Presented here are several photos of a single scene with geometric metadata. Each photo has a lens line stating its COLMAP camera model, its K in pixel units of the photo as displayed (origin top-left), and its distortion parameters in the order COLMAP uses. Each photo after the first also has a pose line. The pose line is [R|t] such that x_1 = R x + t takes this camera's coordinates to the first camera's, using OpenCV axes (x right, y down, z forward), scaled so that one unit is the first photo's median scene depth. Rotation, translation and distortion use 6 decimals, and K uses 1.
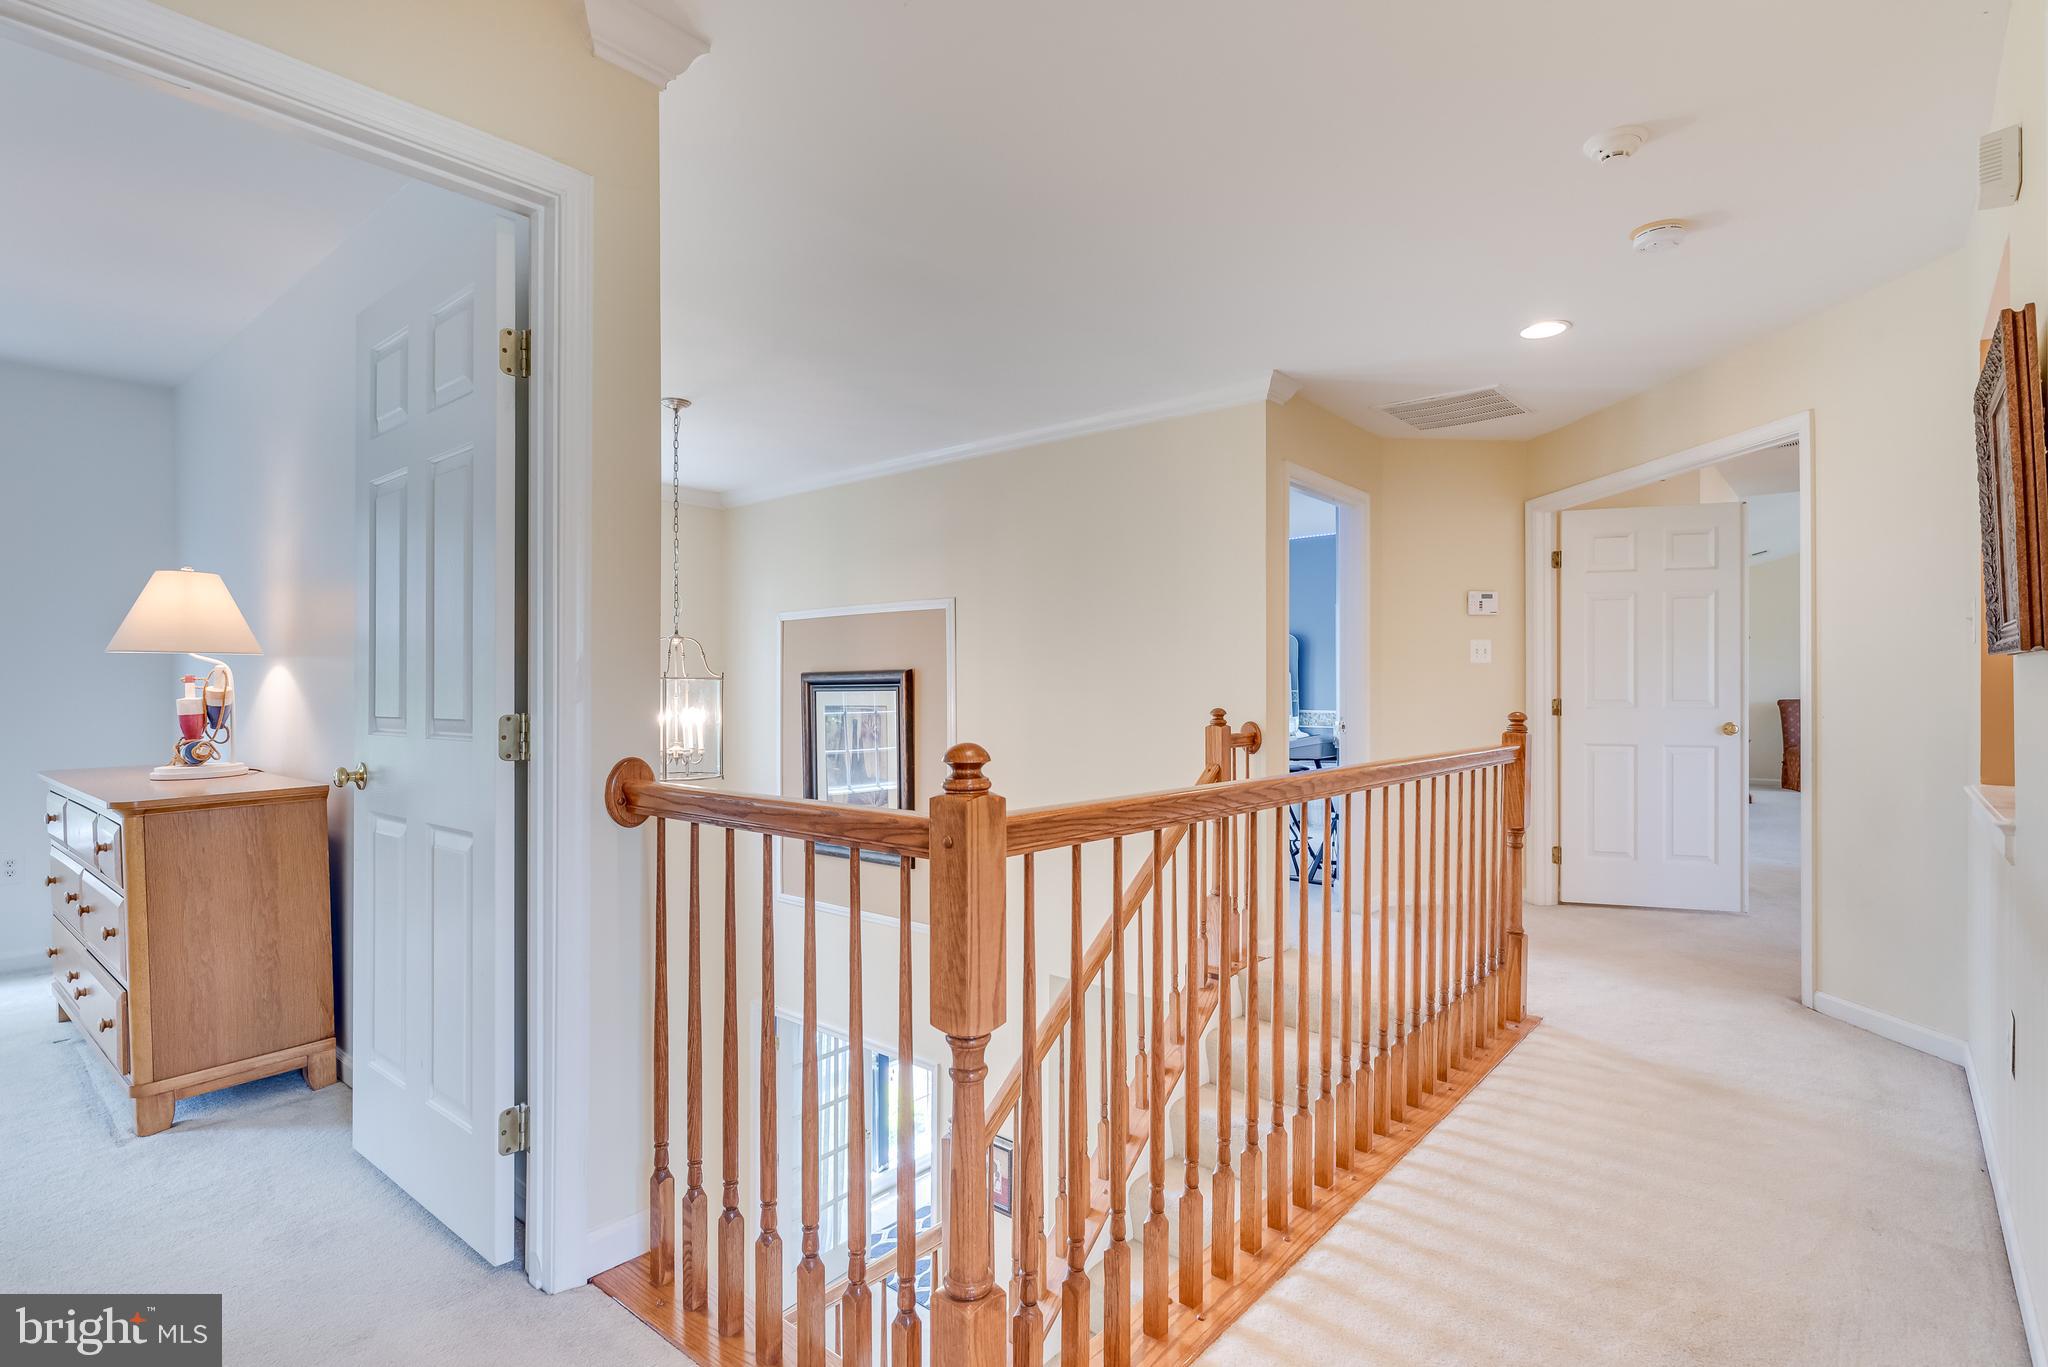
lens RADIAL K [[998.7, 0, 1024.0], [0, 998.7, 683.5], [0, 0, 1]] dist [0.001619, 0.000239]
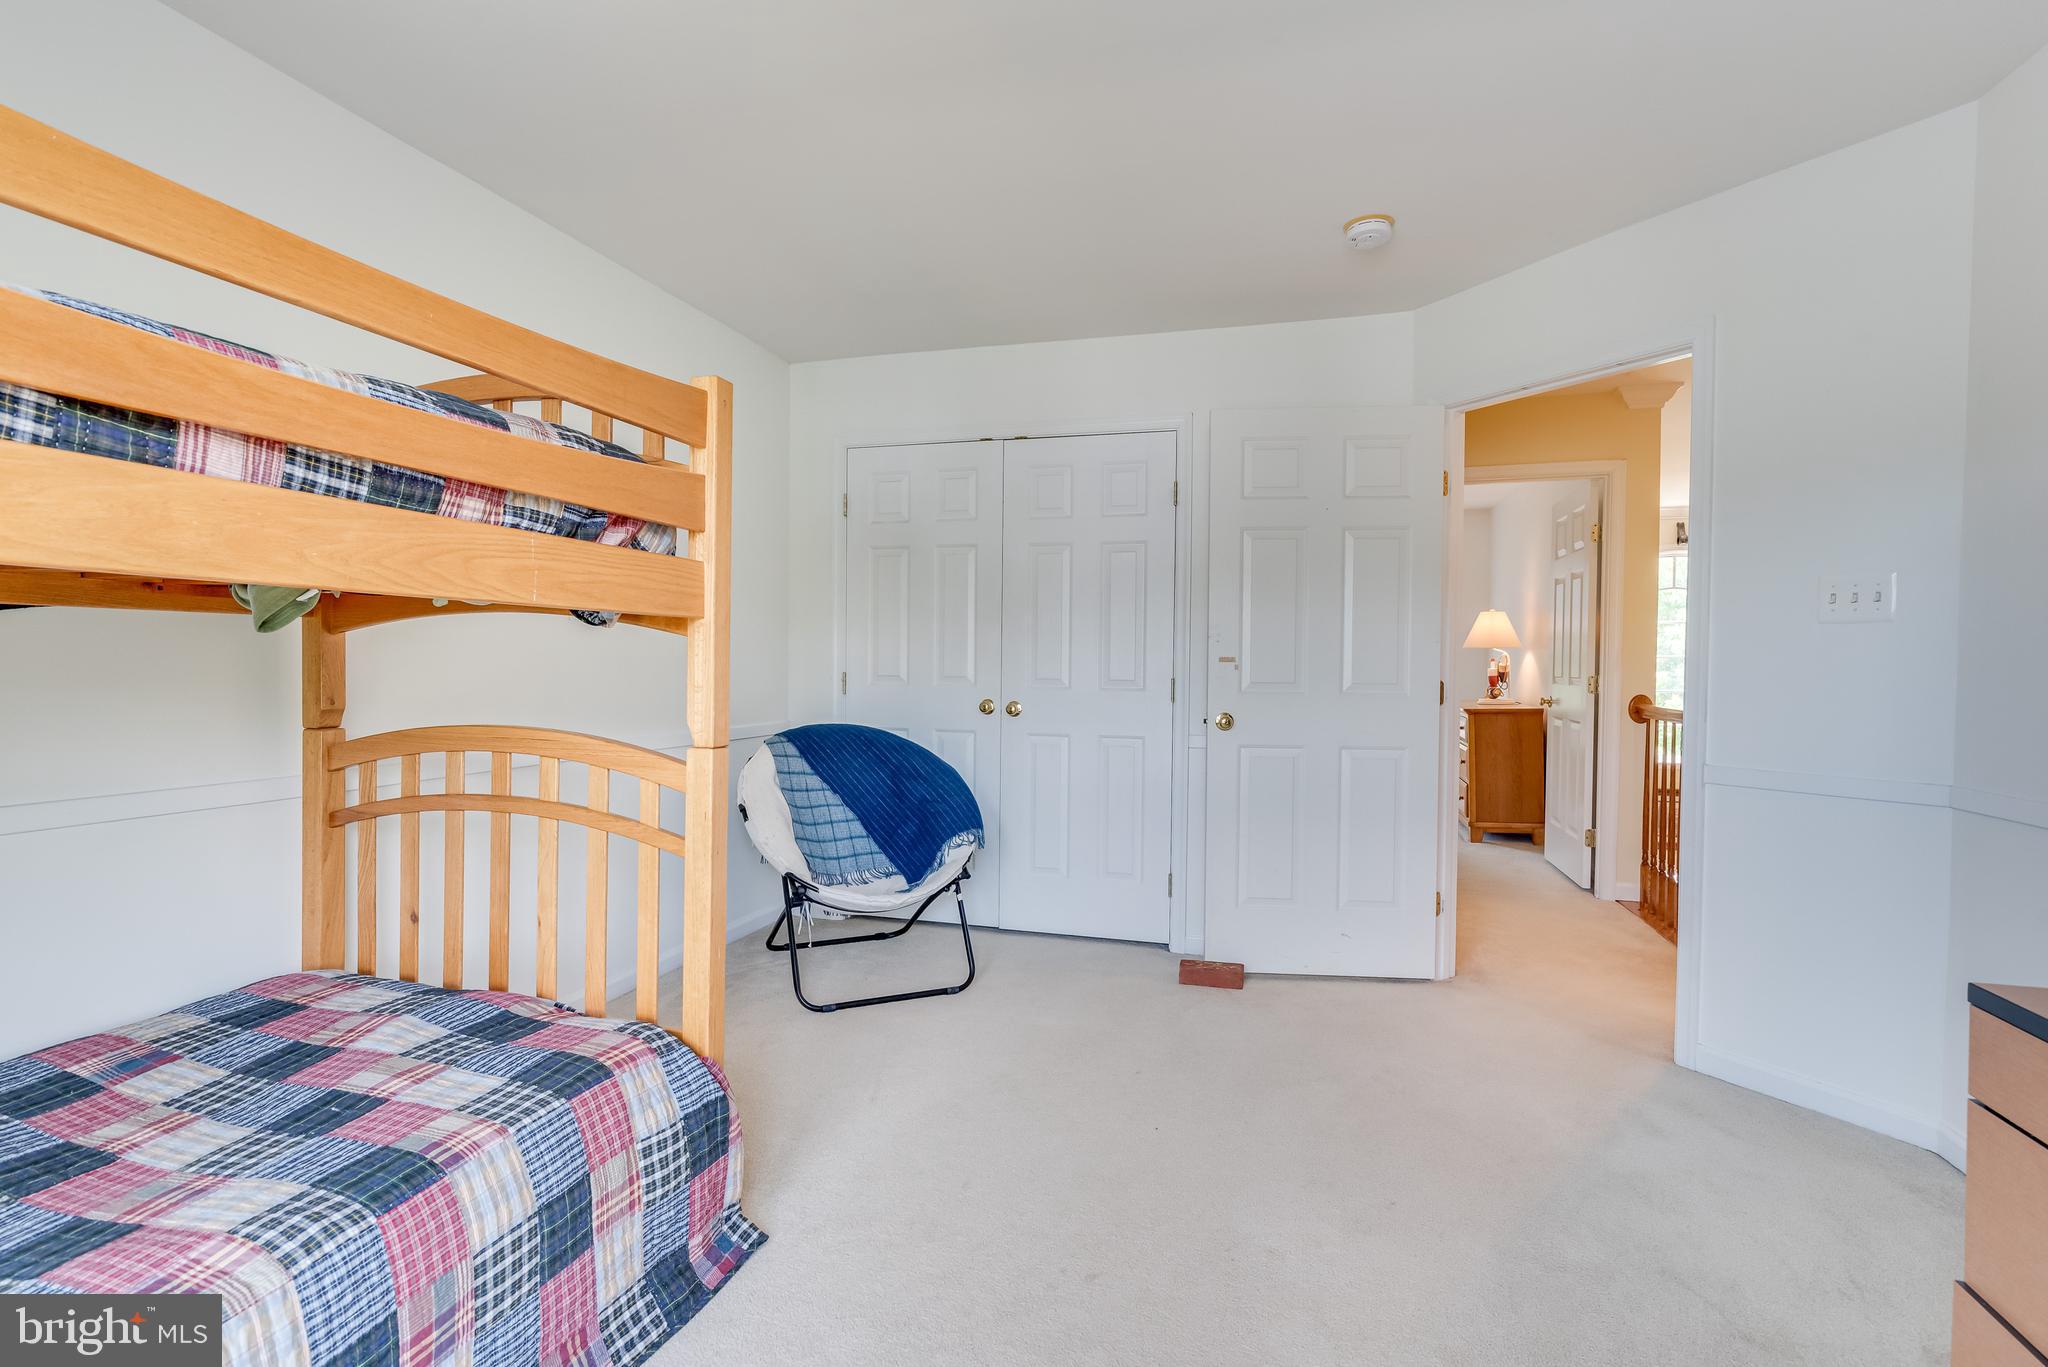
lens RADIAL K [[998.7, 0, 1024.0], [0, 998.7, 683.5], [0, 0, 1]] dist [0.001619, 0.000239]
pose [[0.405982, 0.023255, -0.913585, 0.901504], [-0.004915, 0.999717, 0.023264, 0.001879], [0.913868, -0.004954, 0.405982, -0.997277]]
